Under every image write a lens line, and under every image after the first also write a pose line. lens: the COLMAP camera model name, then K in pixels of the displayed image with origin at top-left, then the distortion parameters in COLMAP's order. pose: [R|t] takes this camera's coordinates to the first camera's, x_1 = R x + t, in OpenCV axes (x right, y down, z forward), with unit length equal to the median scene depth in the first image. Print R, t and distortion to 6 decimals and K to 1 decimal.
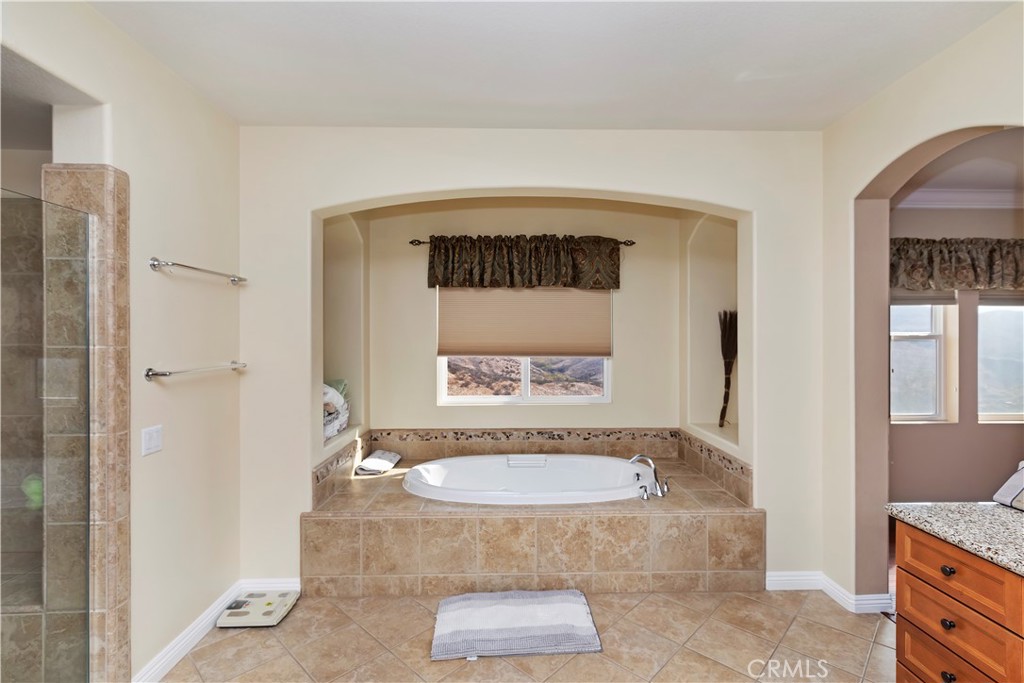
lens RADIAL K [[463.4, 0, 512.3], [0, 463.4, 337.4], [0, 0, 1]] dist [0.001777, -0.001025]
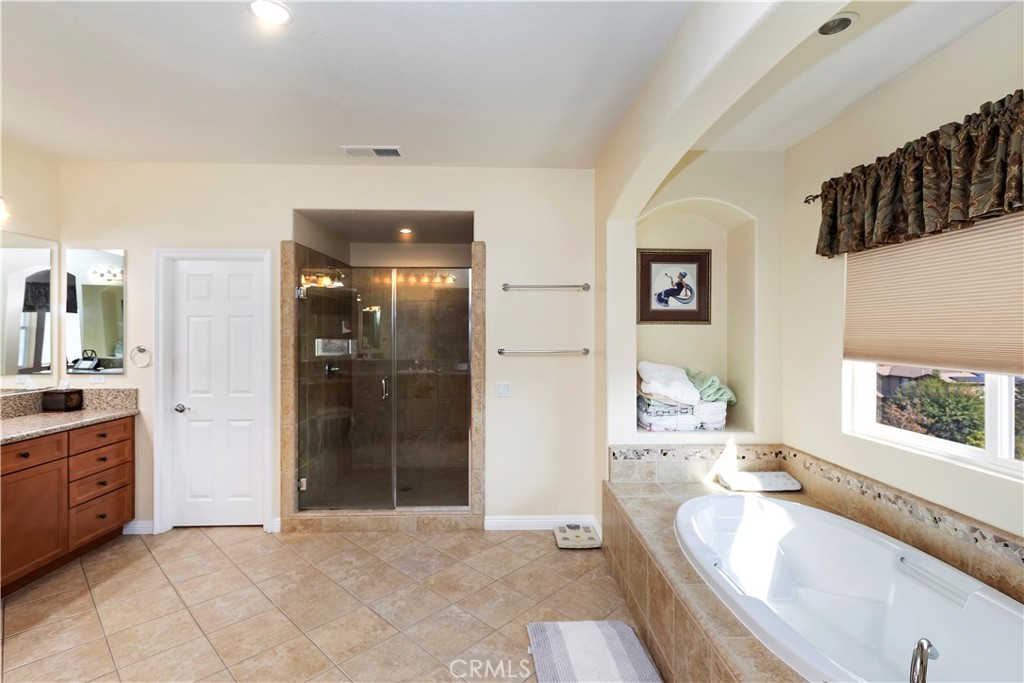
lens RADIAL K [[463.4, 0, 510.8], [0, 463.4, 336.3], [0, 0, 1]] dist [0.001777, -0.001025]
pose [[0.035860, 0.009854, -0.999308, 0.495217], [-0.002770, 0.999949, 0.009761, 0.002661], [0.999353, 0.002418, 0.035886, 0.501895]]
